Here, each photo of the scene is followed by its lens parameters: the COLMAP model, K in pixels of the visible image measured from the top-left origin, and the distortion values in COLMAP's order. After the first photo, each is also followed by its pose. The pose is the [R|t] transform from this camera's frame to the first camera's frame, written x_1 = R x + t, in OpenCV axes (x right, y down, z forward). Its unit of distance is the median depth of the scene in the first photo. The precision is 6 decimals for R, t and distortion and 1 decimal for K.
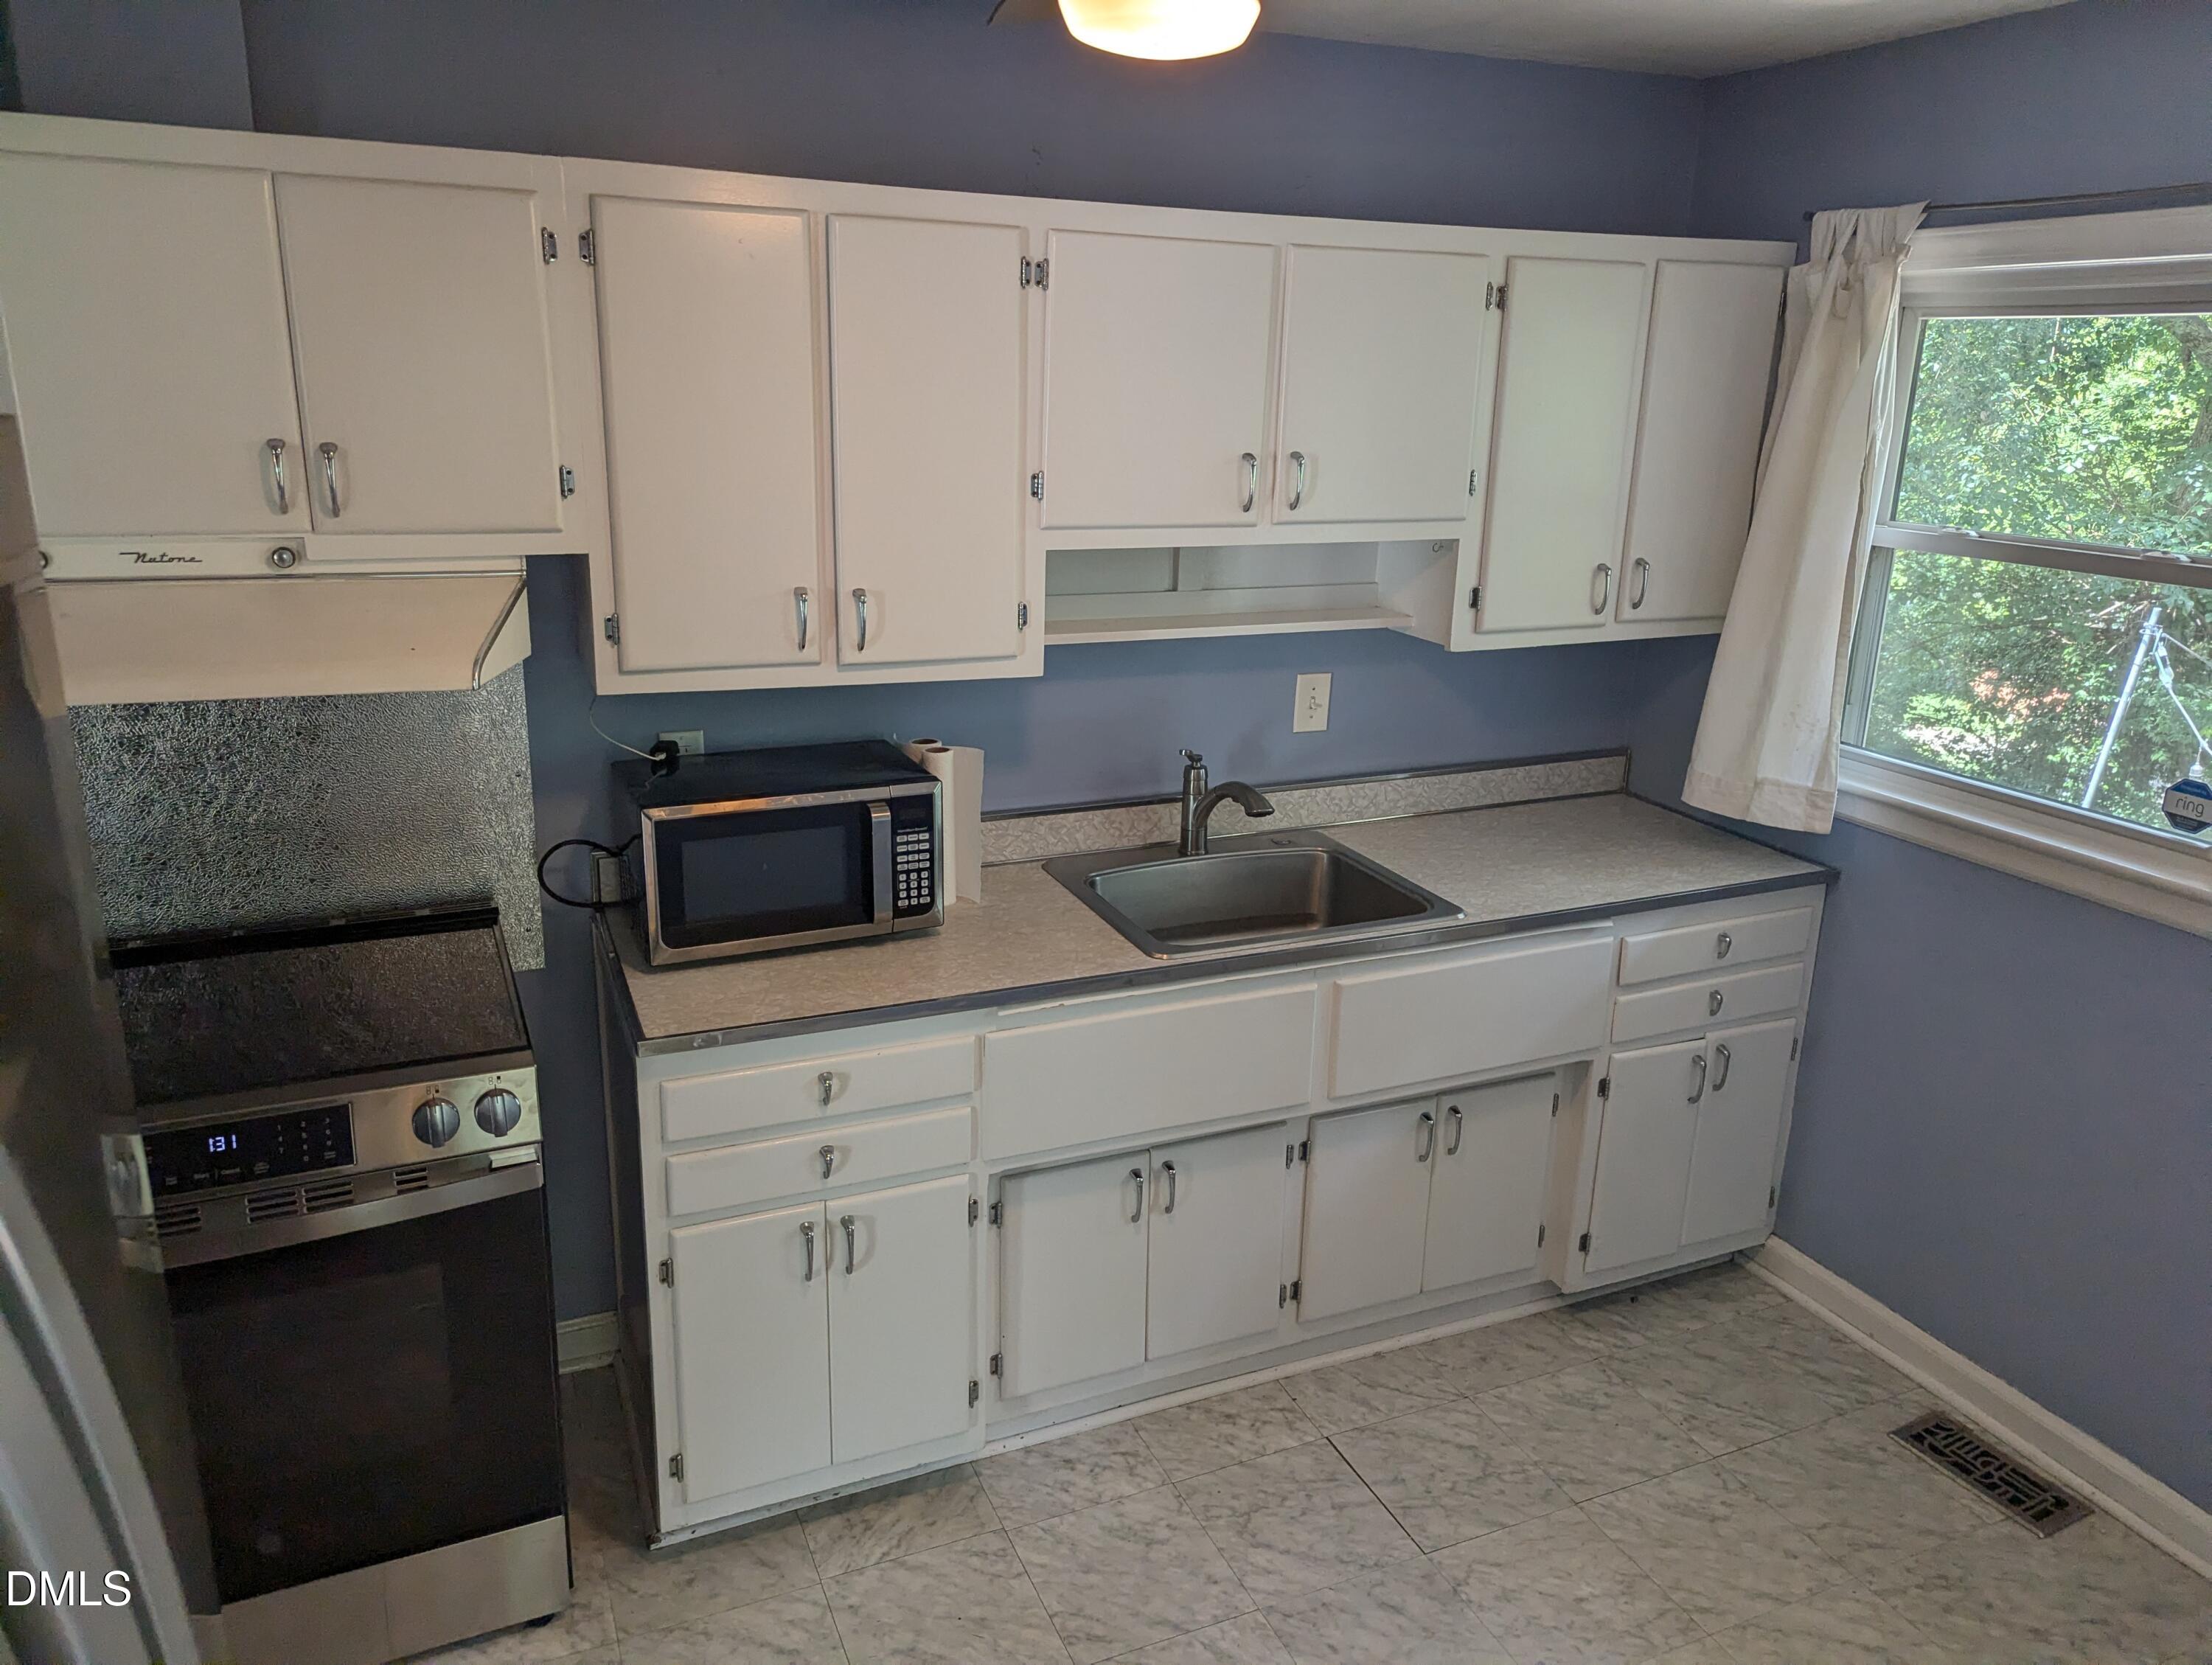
lens RADIAL K [[1540.5, 0, 1099.4], [0, 1540.5, 814.4], [0, 0, 1]] dist [0.037667, -0.025996]
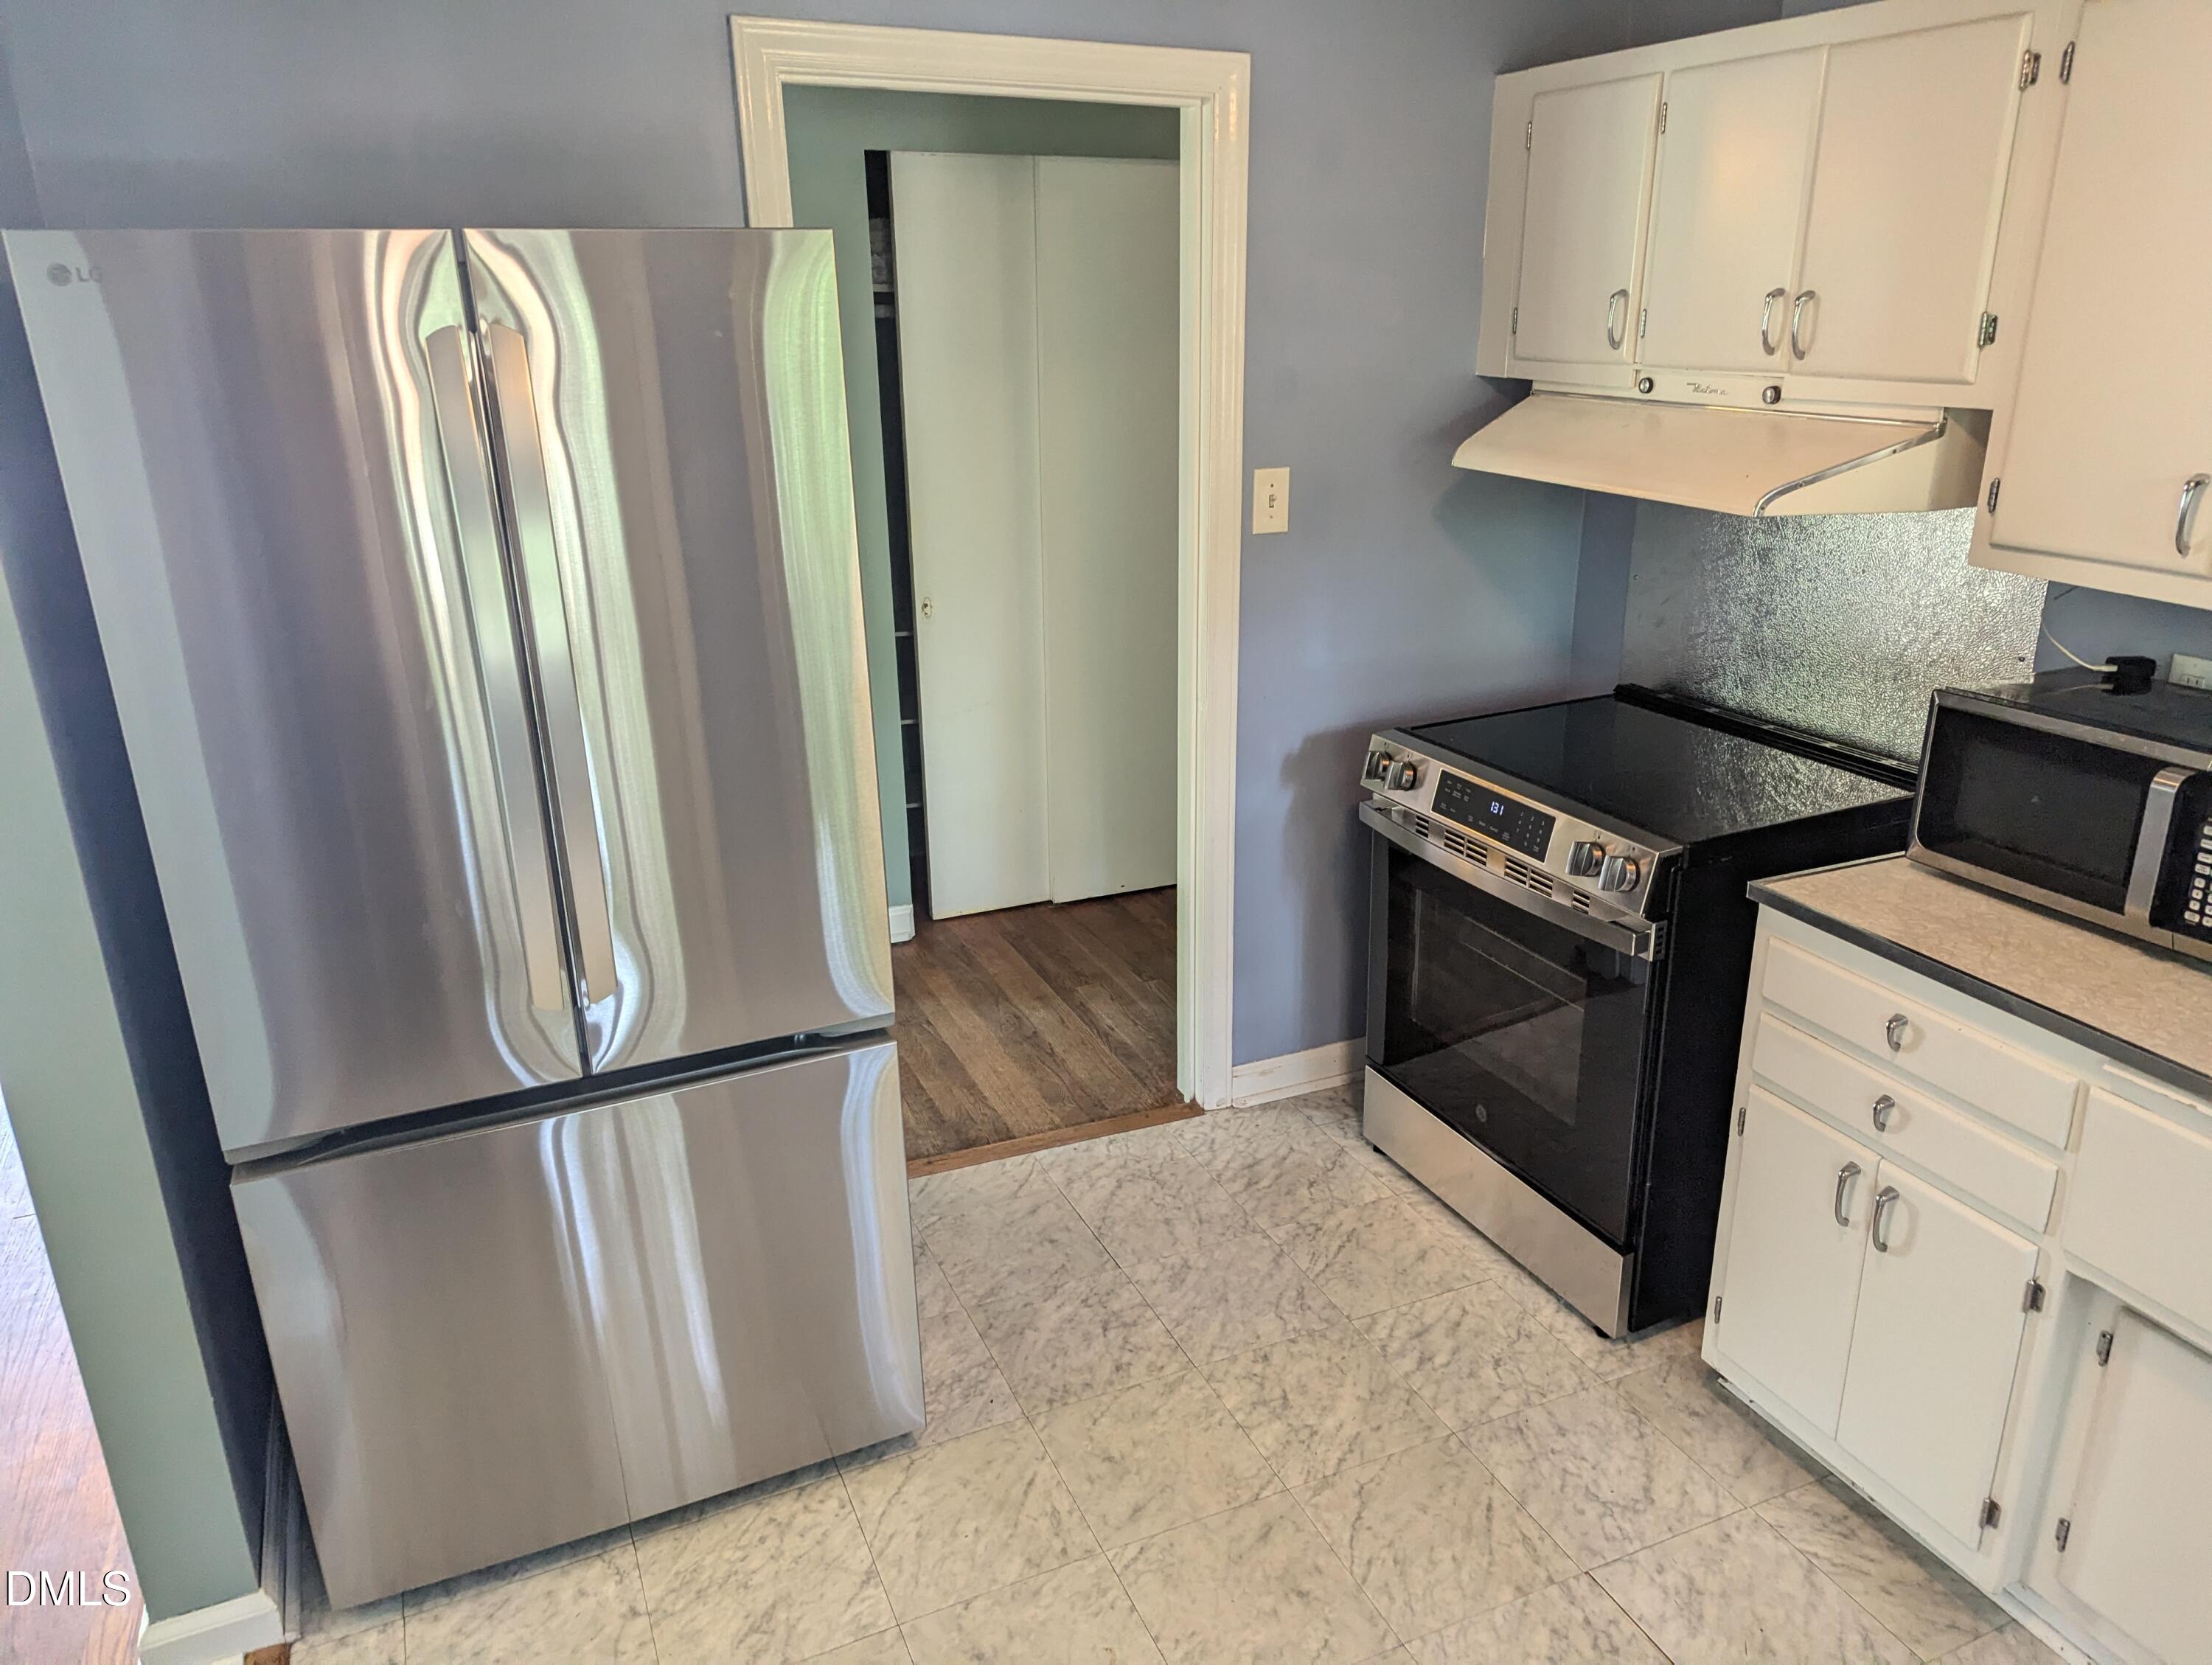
lens RADIAL K [[1540.5, 0, 1112.9], [0, 1540.5, 840.9], [0, 0, 1]] dist [0.037667, -0.025996]
pose [[0.010478, 0.316869, -0.948411, 0.608279], [-0.257598, 0.917307, 0.303631, -0.075206], [0.966195, 0.241127, 0.091236, 0.443424]]
